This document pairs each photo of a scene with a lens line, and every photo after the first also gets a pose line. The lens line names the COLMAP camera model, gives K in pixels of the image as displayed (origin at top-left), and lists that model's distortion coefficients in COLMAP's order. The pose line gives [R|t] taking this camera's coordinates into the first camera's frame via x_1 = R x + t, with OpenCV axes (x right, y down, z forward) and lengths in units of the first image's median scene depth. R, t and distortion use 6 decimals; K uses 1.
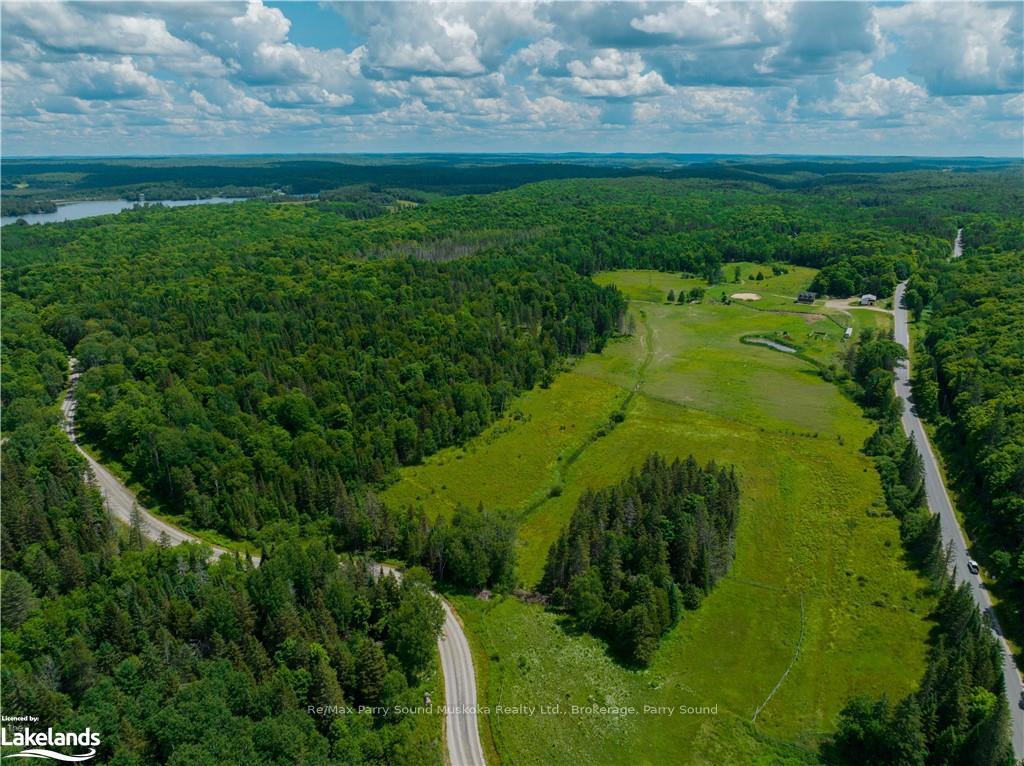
lens RADIAL K [[720.9, 0, 515.1], [0, 720.9, 378.7], [0, 0, 1]] dist [-0.040351, 0.005011]
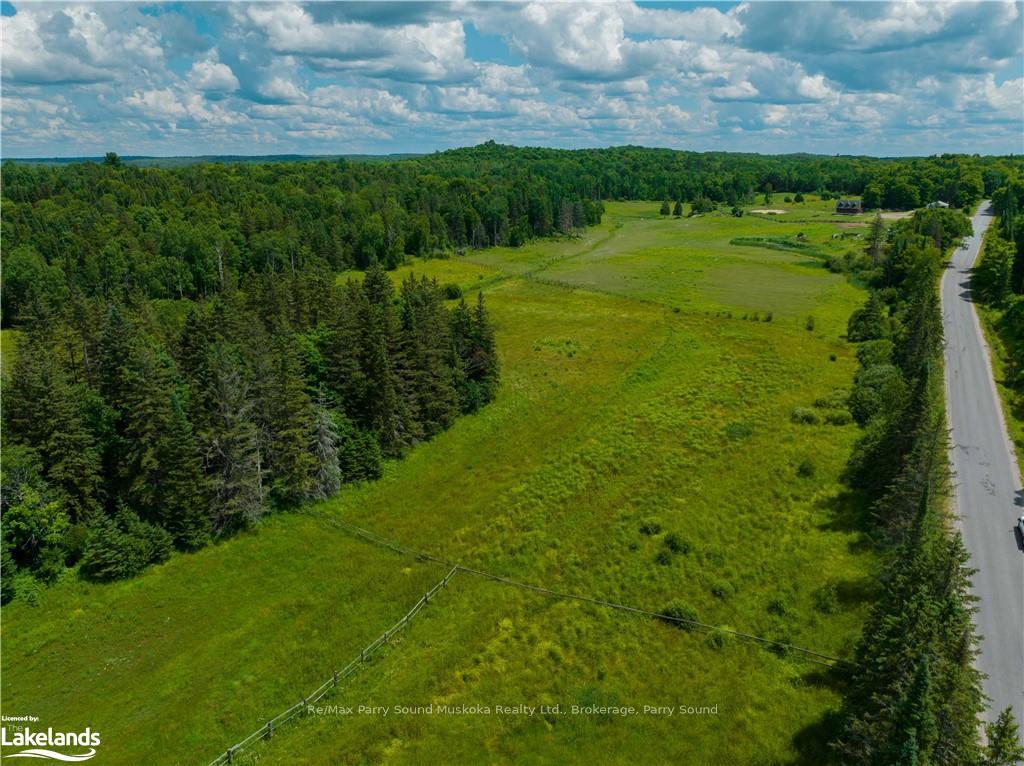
lens RADIAL K [[720.9, 0, 515.1], [0, 720.9, 378.7], [0, 0, 1]] dist [-0.040351, 0.005011]
pose [[0.991791, 0.032511, -0.123667, 0.292807], [-0.033141, 0.999446, -0.003043, 0.133322], [0.123500, 0.007116, 0.992319, 0.420593]]
